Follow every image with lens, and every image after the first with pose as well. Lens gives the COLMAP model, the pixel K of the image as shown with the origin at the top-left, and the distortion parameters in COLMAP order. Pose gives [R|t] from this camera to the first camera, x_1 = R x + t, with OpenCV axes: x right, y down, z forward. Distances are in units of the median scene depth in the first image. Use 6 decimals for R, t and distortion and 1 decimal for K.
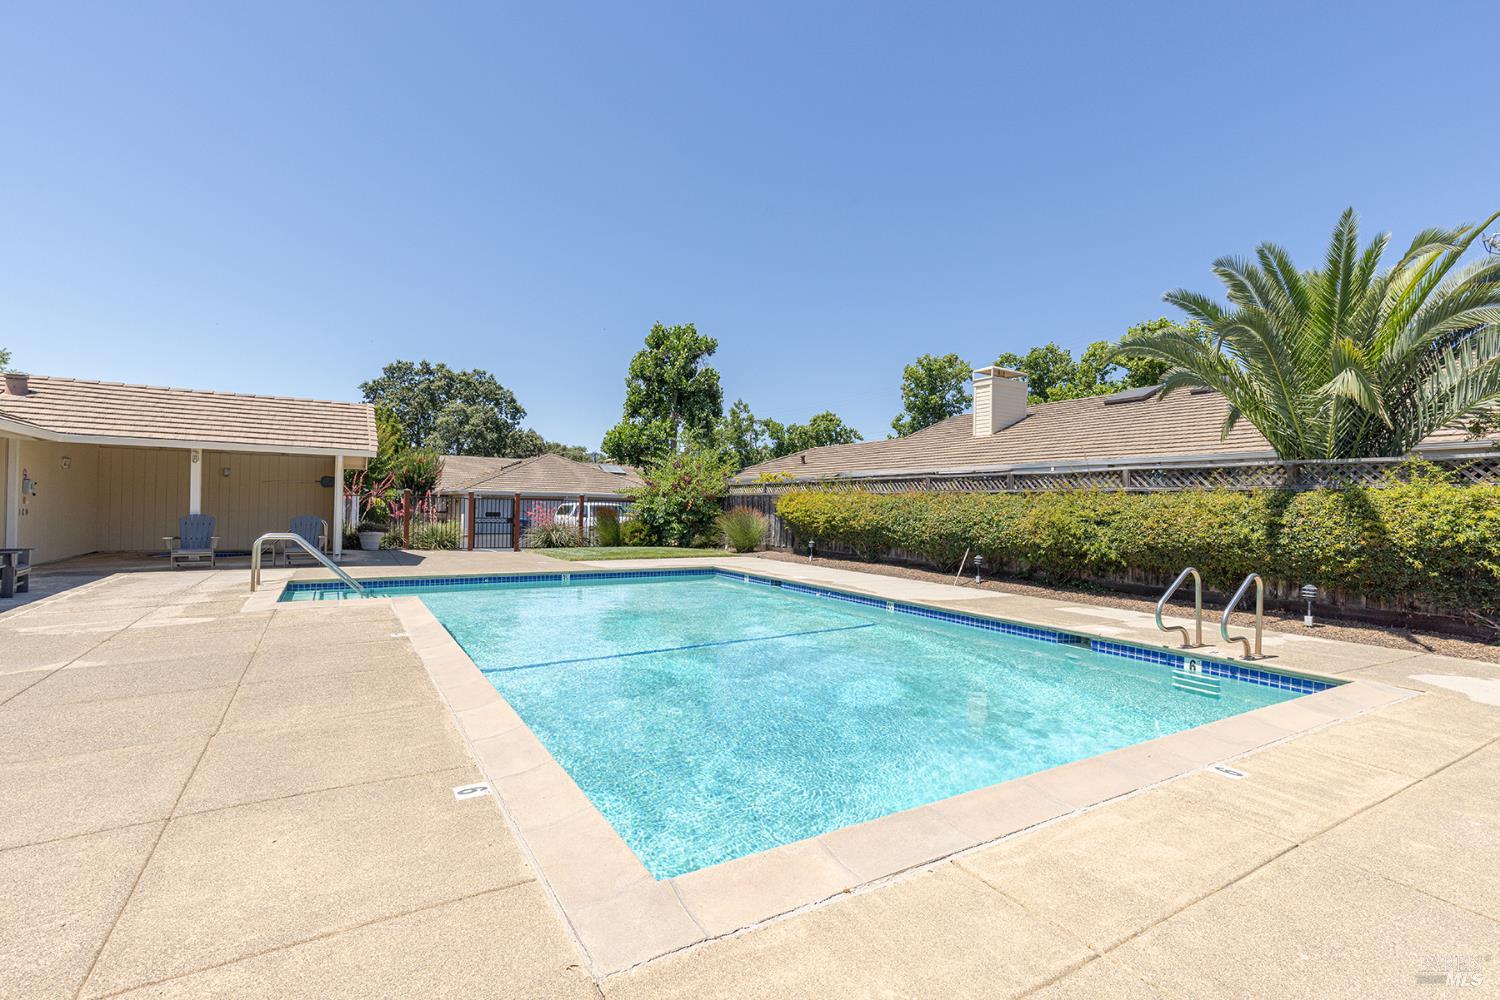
lens RADIAL K [[674.5, 0, 765.5], [0, 674.5, 504.9], [0, 0, 1]] dist [0.009928, -0.002546]
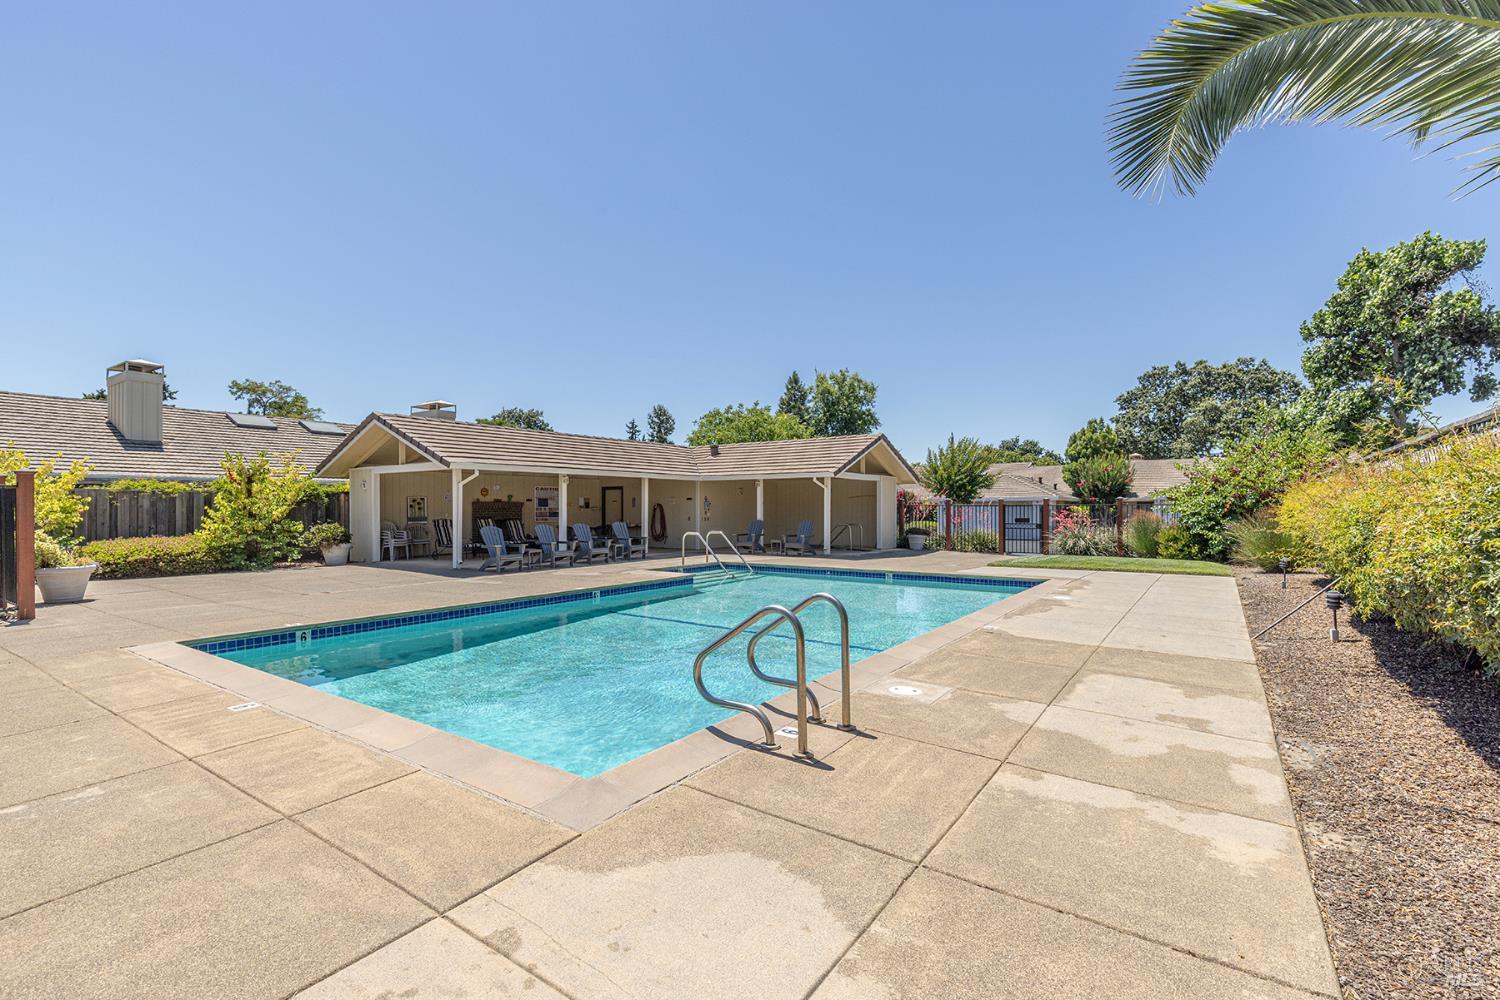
lens RADIAL K [[674.5, 0, 765.7], [0, 674.5, 501.7], [0, 0, 1]] dist [0.009928, -0.002546]
pose [[0.417184, -0.029380, -0.908347, 0.361624], [0.013132, 0.999568, -0.026299, 0.007672], [0.908727, -0.000957, 0.417389, 0.215802]]
